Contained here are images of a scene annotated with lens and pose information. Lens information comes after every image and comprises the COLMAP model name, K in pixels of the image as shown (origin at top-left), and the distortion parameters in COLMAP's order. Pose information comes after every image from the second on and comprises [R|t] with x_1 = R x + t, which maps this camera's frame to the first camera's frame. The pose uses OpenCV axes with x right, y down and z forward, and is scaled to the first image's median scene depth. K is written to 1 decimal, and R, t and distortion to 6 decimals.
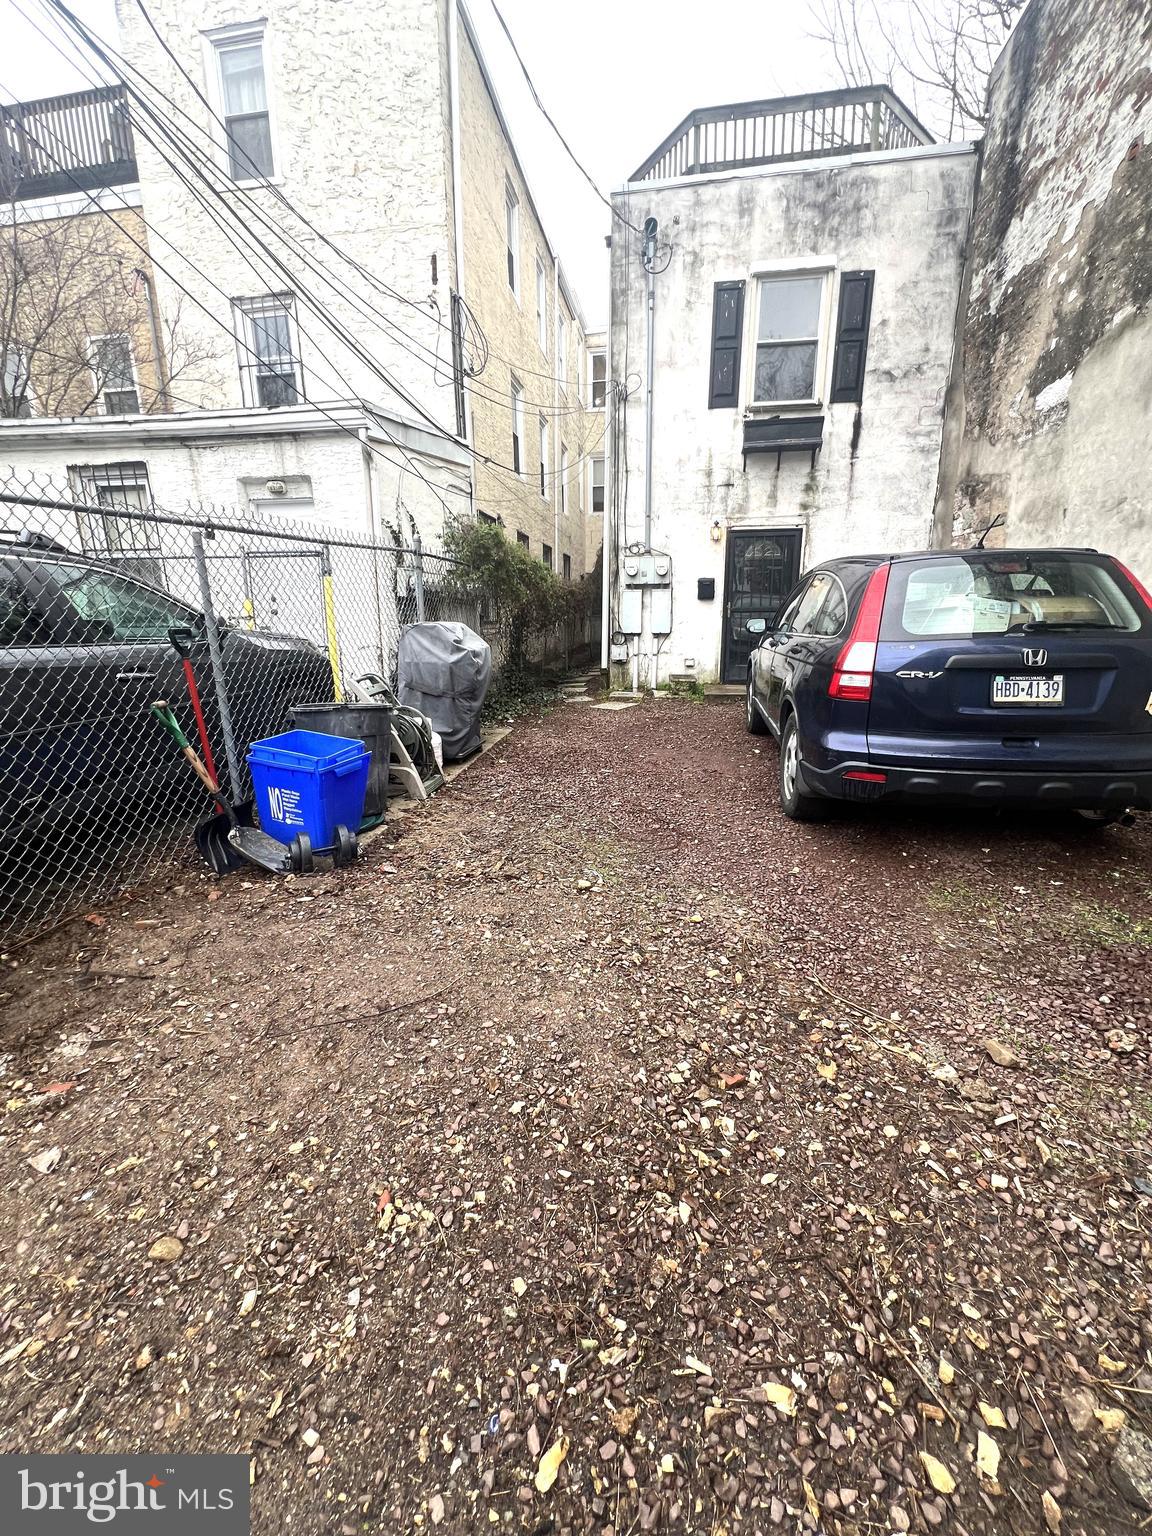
lens RADIAL K [[618.6, 0, 576.3], [0, 618.6, 766.7], [0, 0, 1]] dist [-0.001997, -0.000058]
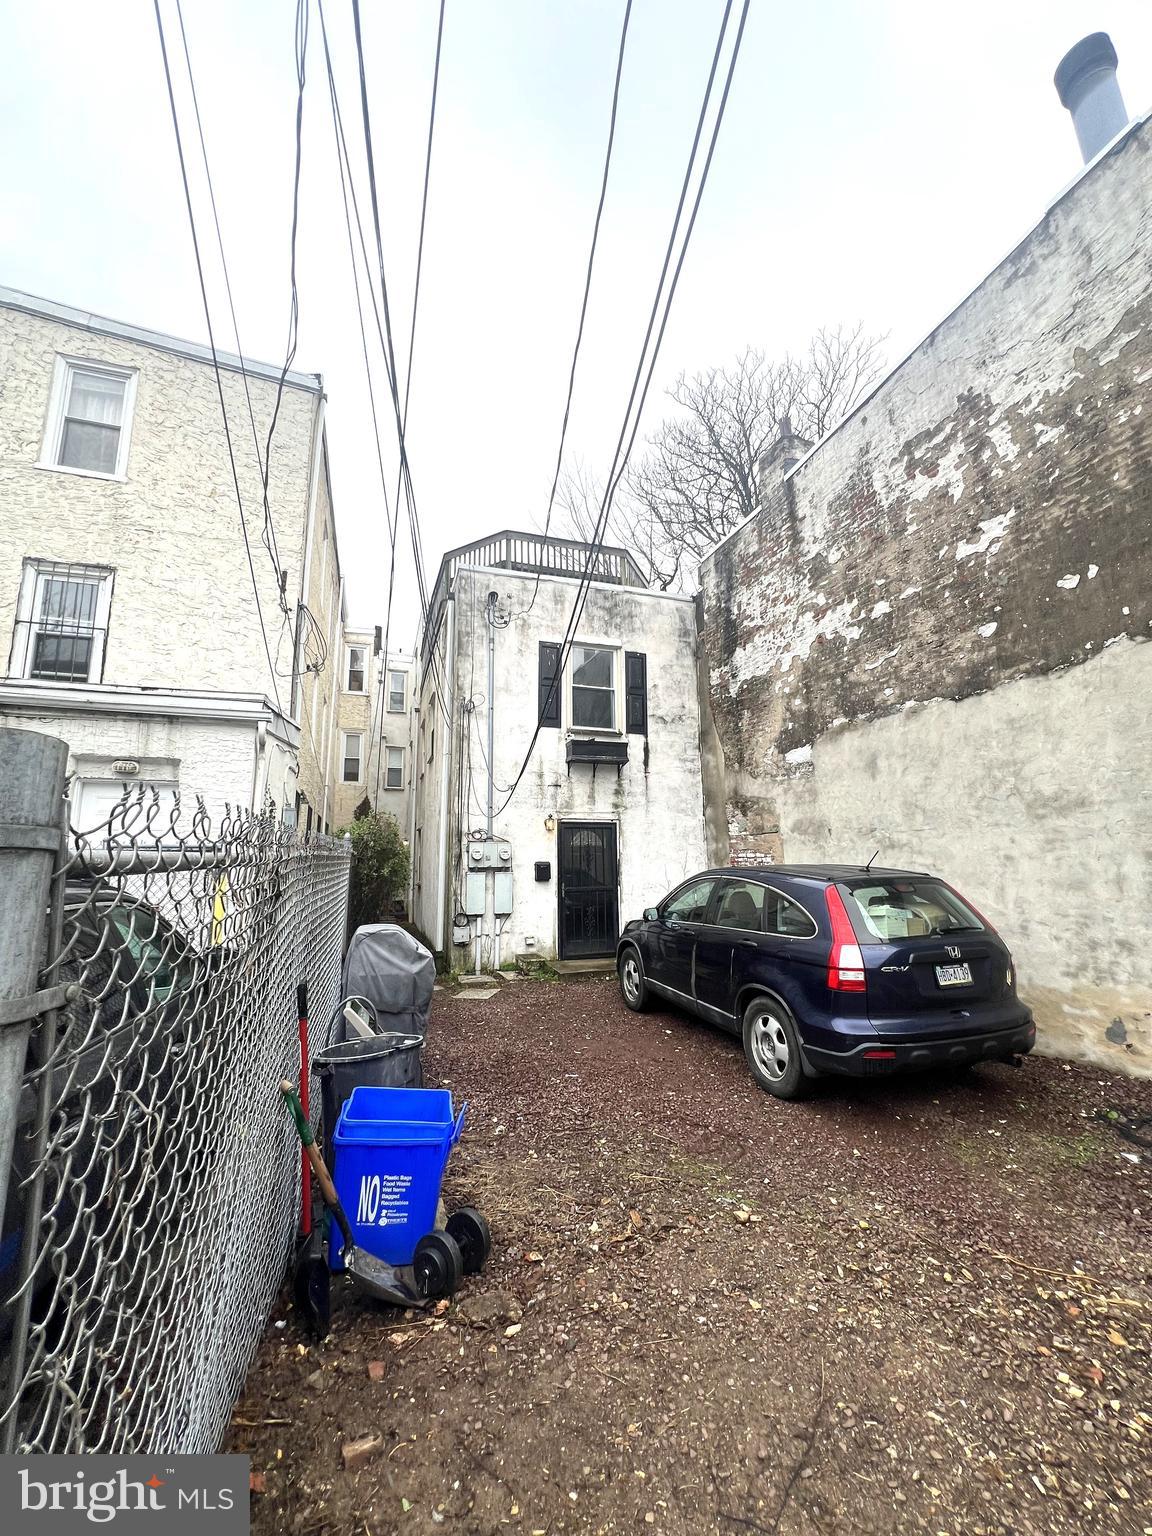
lens RADIAL K [[618.6, 0, 579.3], [0, 618.6, 762.1], [0, 0, 1]] dist [-0.001997, -0.000058]
pose [[0.881868, 0.075352, 0.465436, -0.311424], [0.117914, 0.920534, -0.372442, -0.060451], [-0.456514, 0.383326, 0.802905, 0.017341]]
